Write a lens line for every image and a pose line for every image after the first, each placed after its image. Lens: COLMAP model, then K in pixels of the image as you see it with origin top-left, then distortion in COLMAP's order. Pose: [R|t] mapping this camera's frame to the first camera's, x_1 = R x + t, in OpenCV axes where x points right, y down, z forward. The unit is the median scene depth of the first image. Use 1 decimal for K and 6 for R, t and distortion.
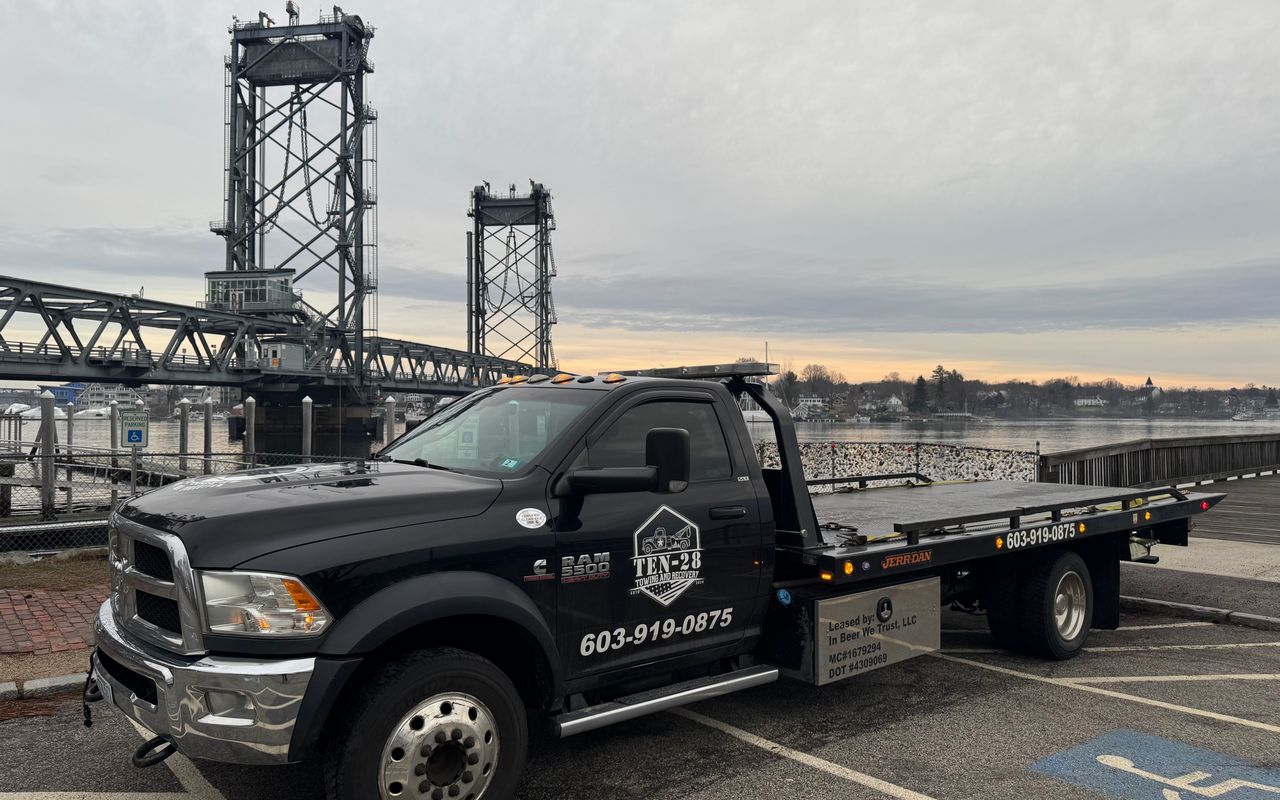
lens RADIAL K [[945.5, 0, 624.7], [0, 945.5, 401.5], [0, 0, 1]] dist [0.102192, -0.130089]
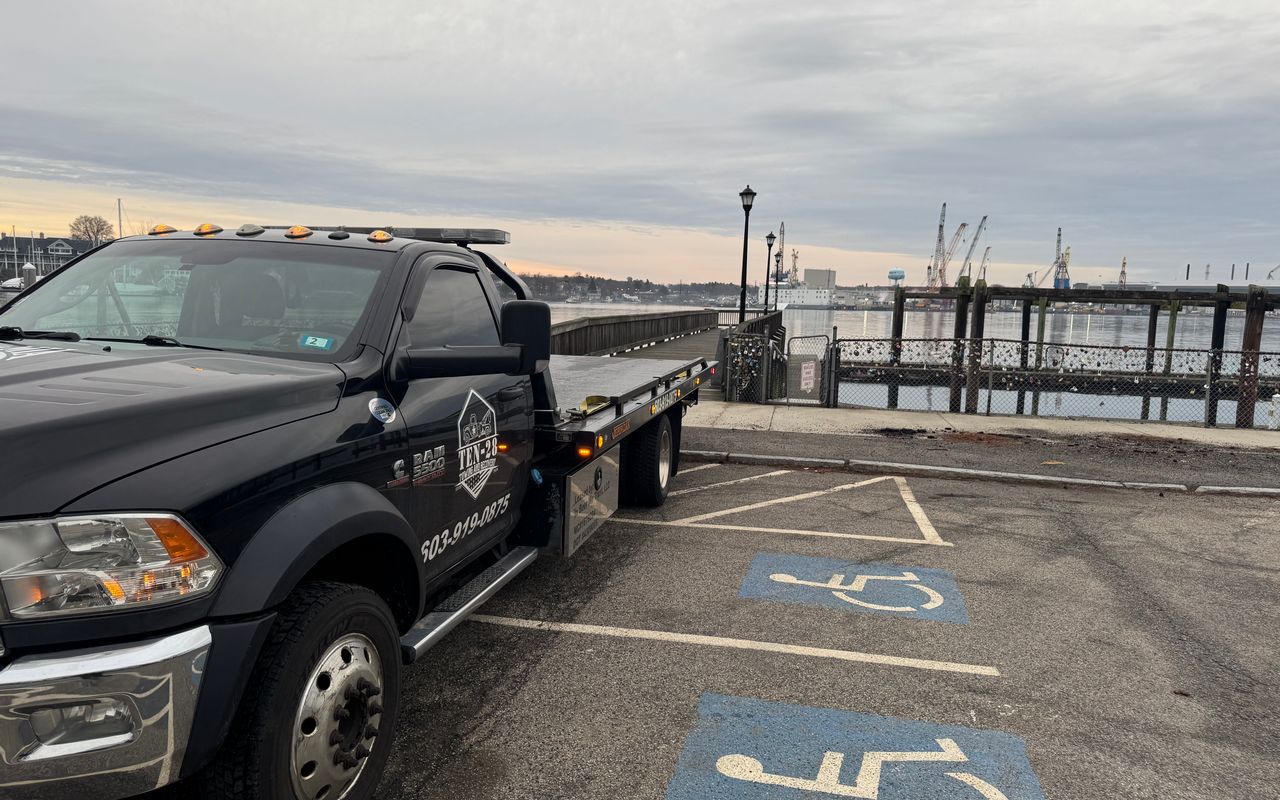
lens RADIAL K [[924.0, 0, 655.7], [0, 924.0, 395.0], [0, 0, 1]] dist [0.085784, -0.096546]
pose [[0.771503, -0.045297, 0.634611, -0.375876], [-0.033816, 0.993133, 0.111997, 0.011802], [-0.635326, -0.107866, 0.764673, 0.222754]]
